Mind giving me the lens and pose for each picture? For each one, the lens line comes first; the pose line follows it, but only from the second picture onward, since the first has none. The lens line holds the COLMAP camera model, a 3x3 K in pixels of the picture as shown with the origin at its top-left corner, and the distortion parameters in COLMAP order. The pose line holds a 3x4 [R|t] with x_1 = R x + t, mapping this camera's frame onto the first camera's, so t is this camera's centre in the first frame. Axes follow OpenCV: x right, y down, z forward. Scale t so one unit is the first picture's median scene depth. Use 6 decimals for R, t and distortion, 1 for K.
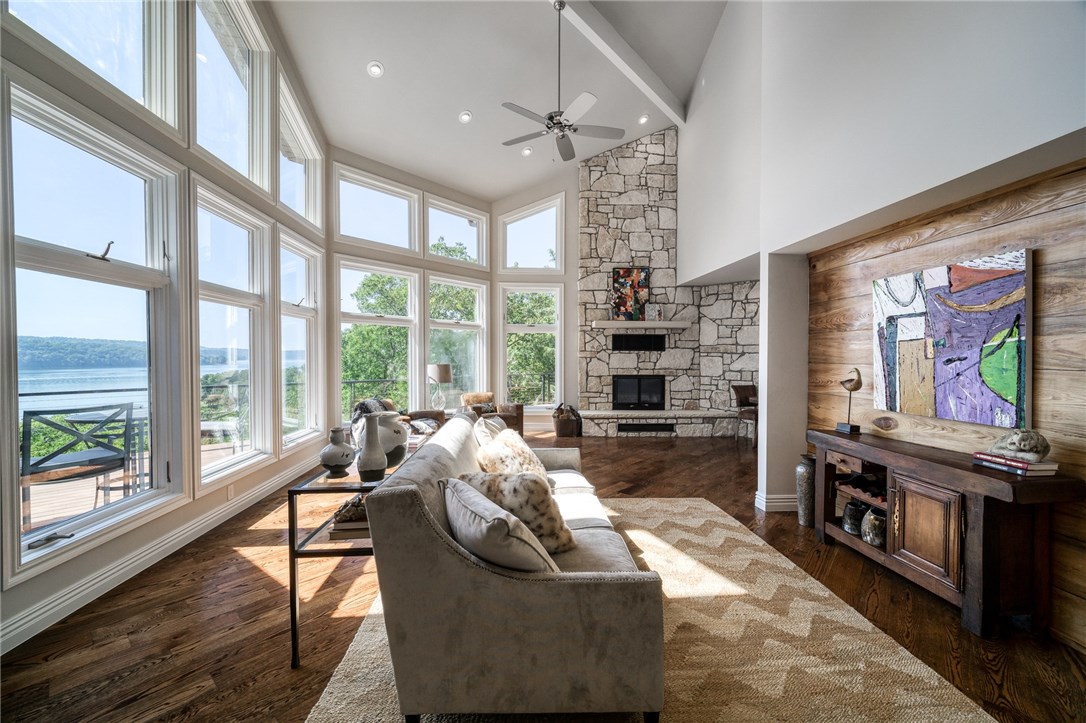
lens RADIAL K [[429.5, 0, 543.5], [0, 429.5, 361.5], [0, 0, 1]] dist [-0.003514, 0.001089]
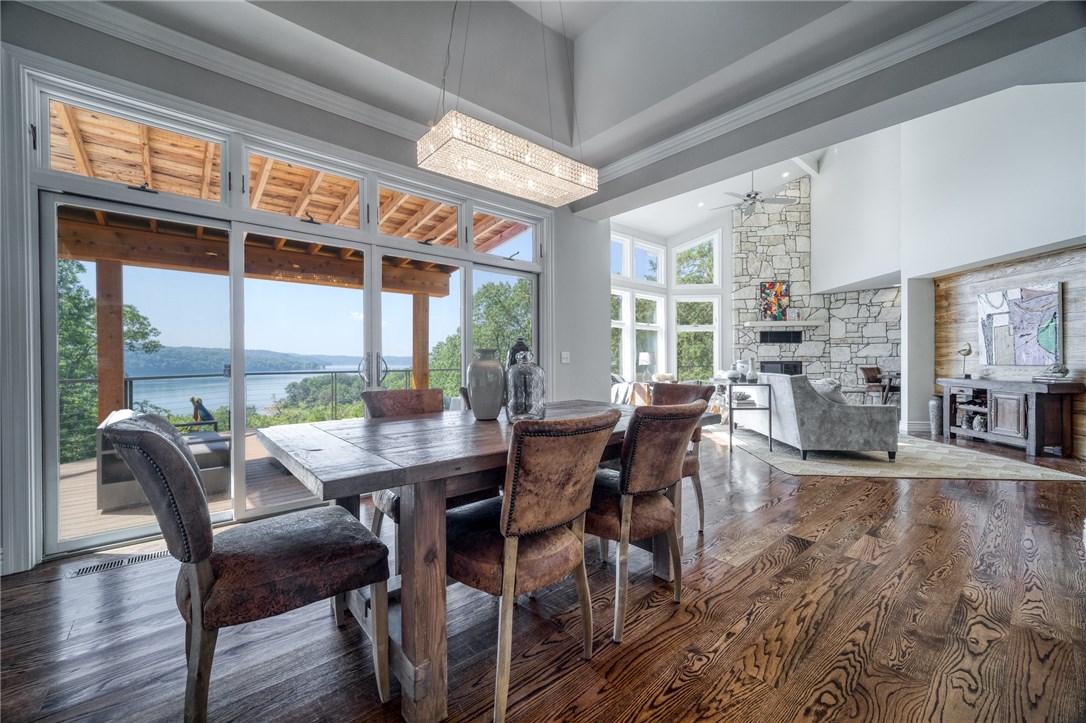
lens RADIAL K [[429.5, 0, 535.7], [0, 429.5, 361.8], [0, 0, 1]] dist [-0.003514, 0.001089]
pose [[0.988691, -0.006308, -0.149833, -0.692104], [0.004765, 0.999932, -0.010654, 0.090198], [0.149890, 0.009820, 0.988654, -0.911897]]
